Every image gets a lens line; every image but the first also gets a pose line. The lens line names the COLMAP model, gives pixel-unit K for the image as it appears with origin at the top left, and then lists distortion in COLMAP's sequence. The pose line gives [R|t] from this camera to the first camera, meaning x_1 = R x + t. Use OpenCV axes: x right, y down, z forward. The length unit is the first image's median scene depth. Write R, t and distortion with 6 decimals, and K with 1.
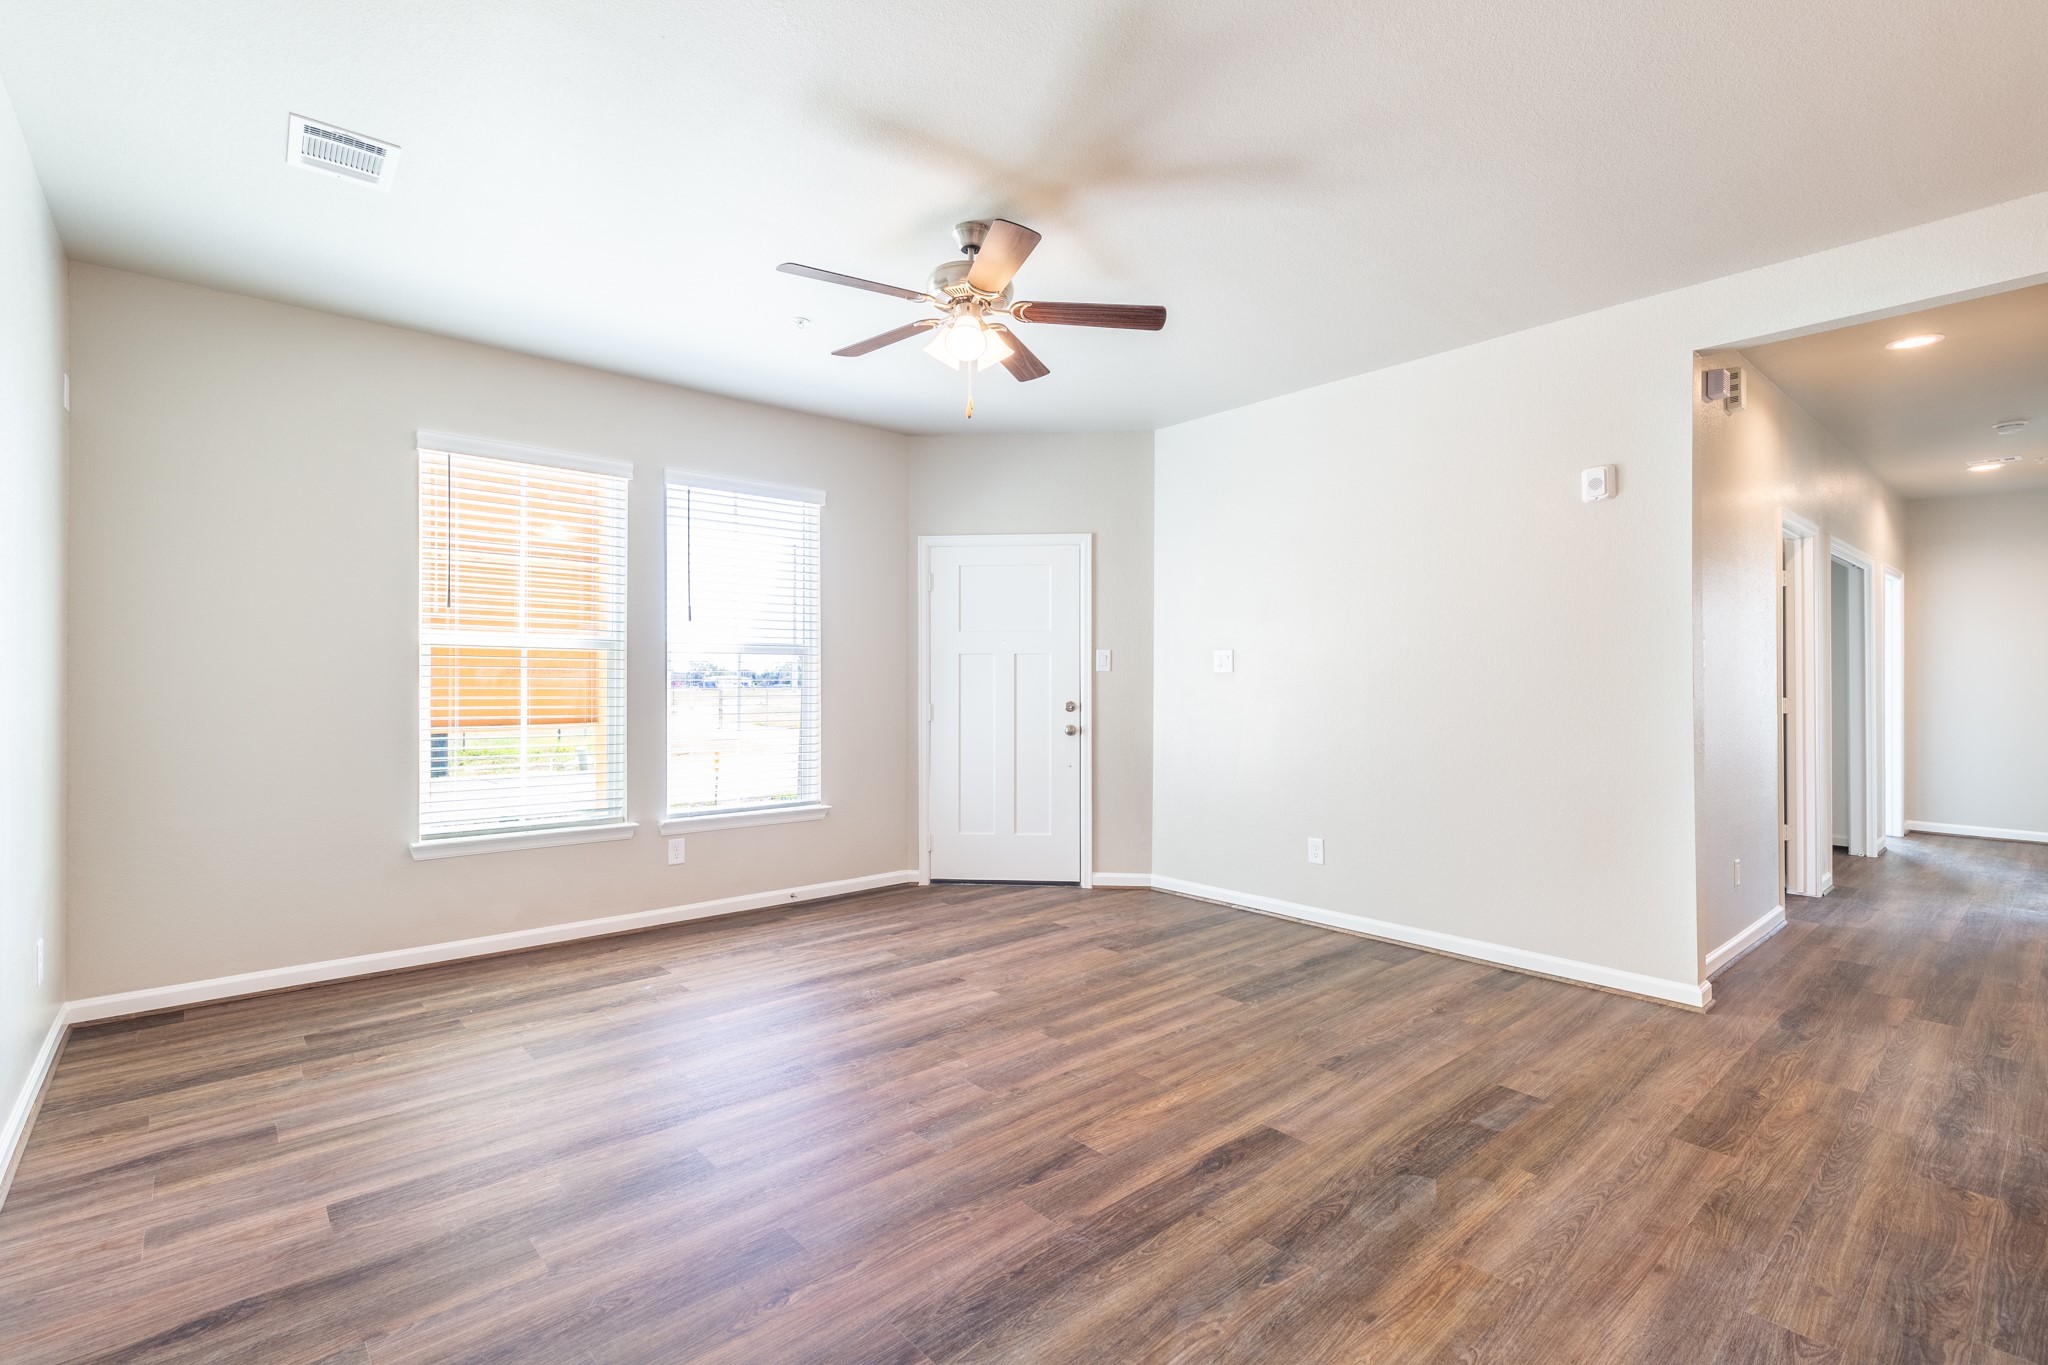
lens RADIAL K [[980.1, 0, 1021.2], [0, 980.1, 682.9], [0, 0, 1]] dist [0.012413, -0.001897]
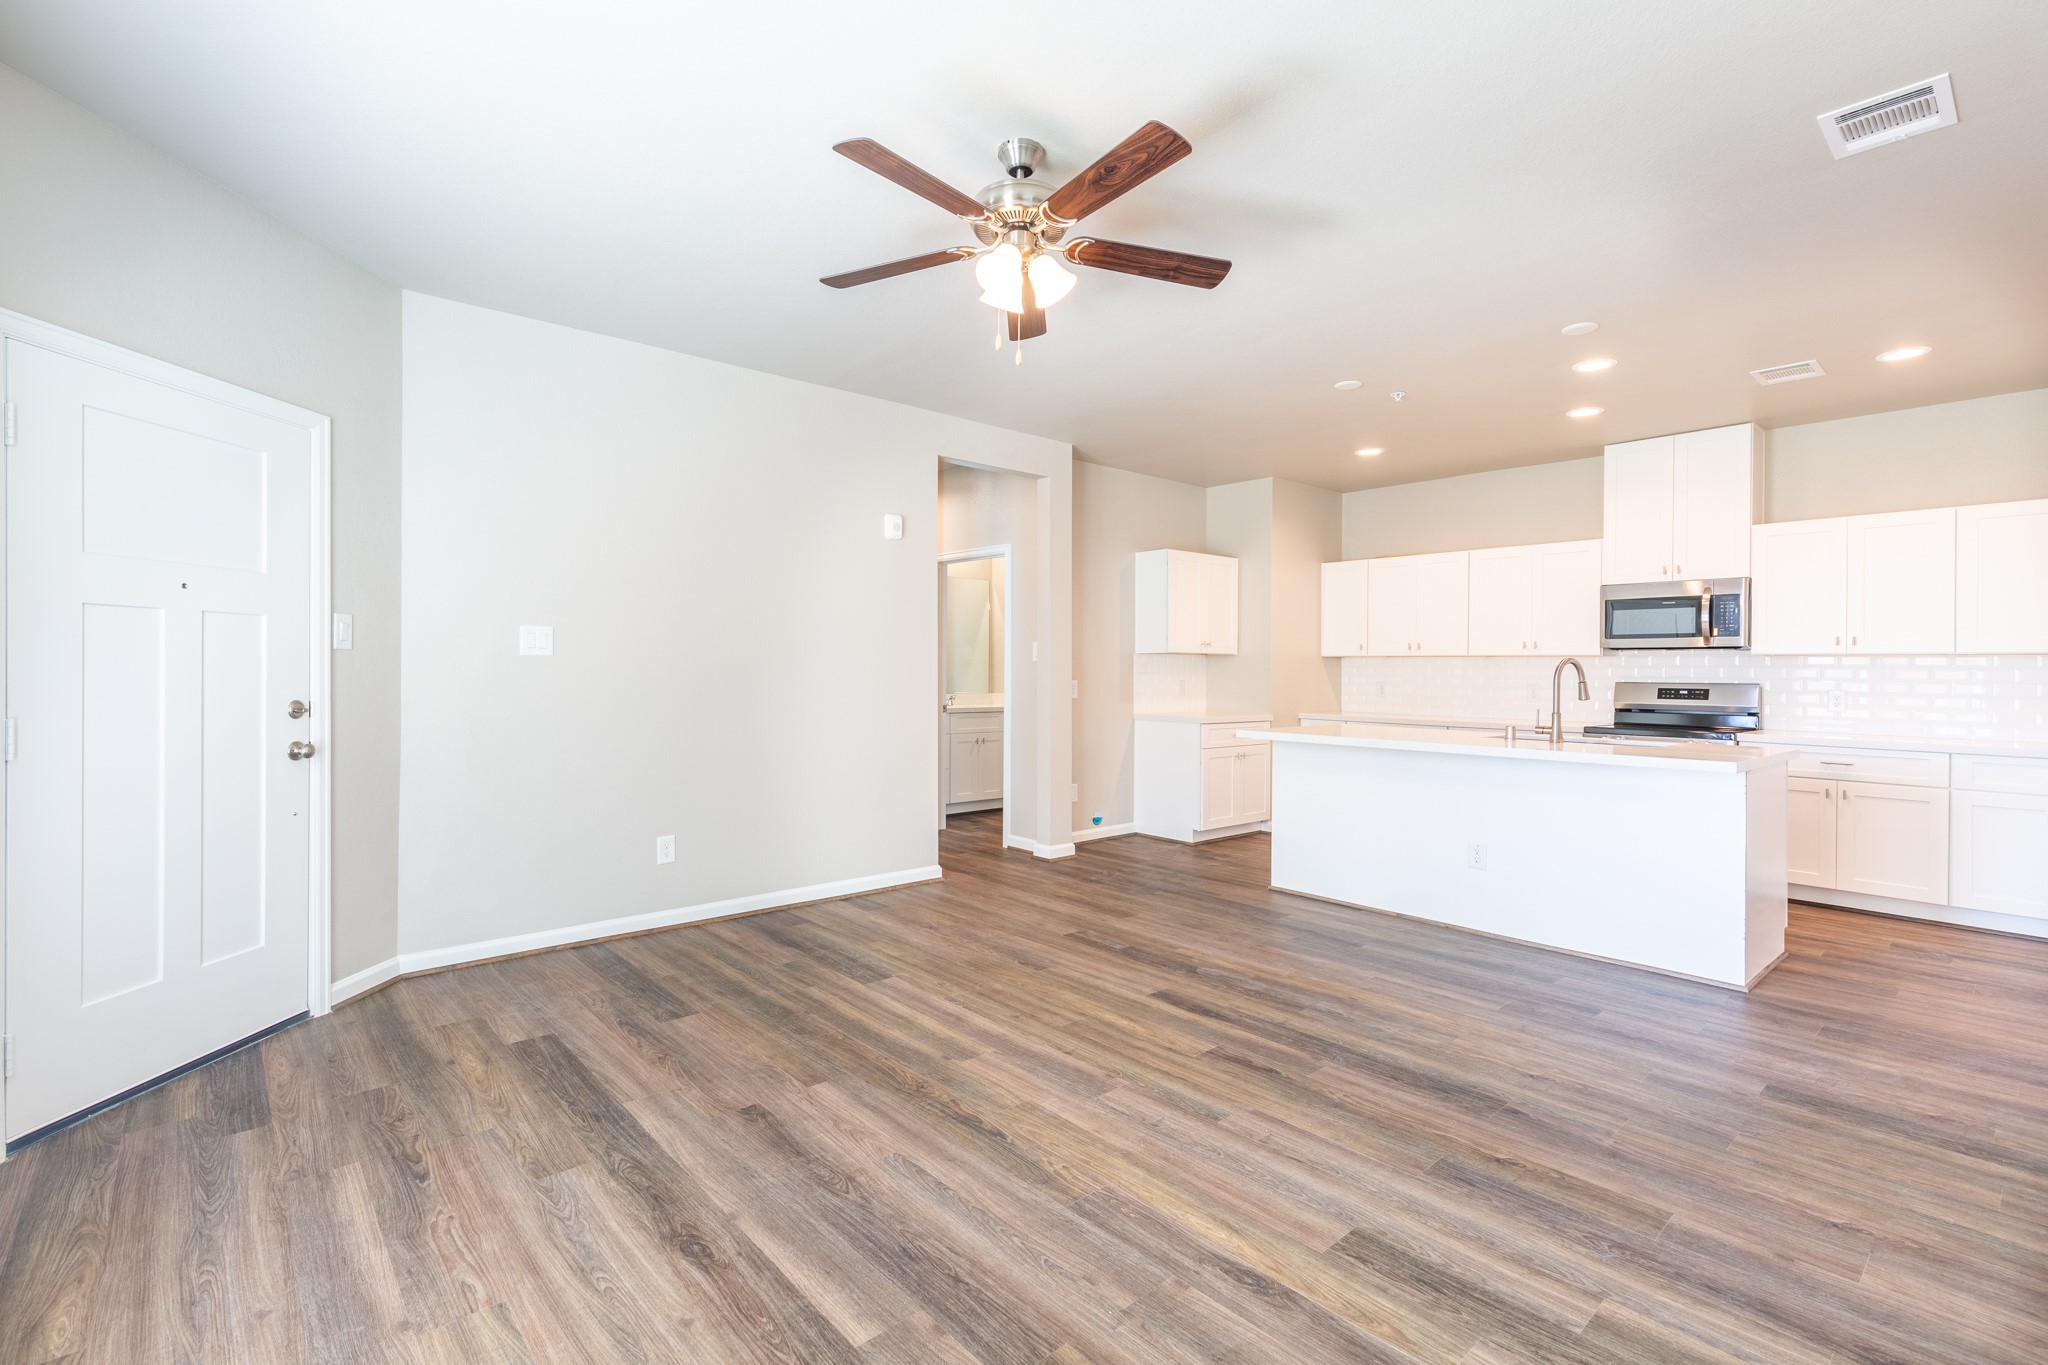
lens RADIAL K [[866.3, 0, 1085.0], [0, 866.3, 674.7], [0, 0, 1]] dist [0.006106, -0.000361]
pose [[-0.027932, -0.008104, 0.999577, -0.836632], [-0.005208, 0.999955, 0.007961, -0.005330], [-0.999596, -0.004983, -0.027973, 0.984454]]
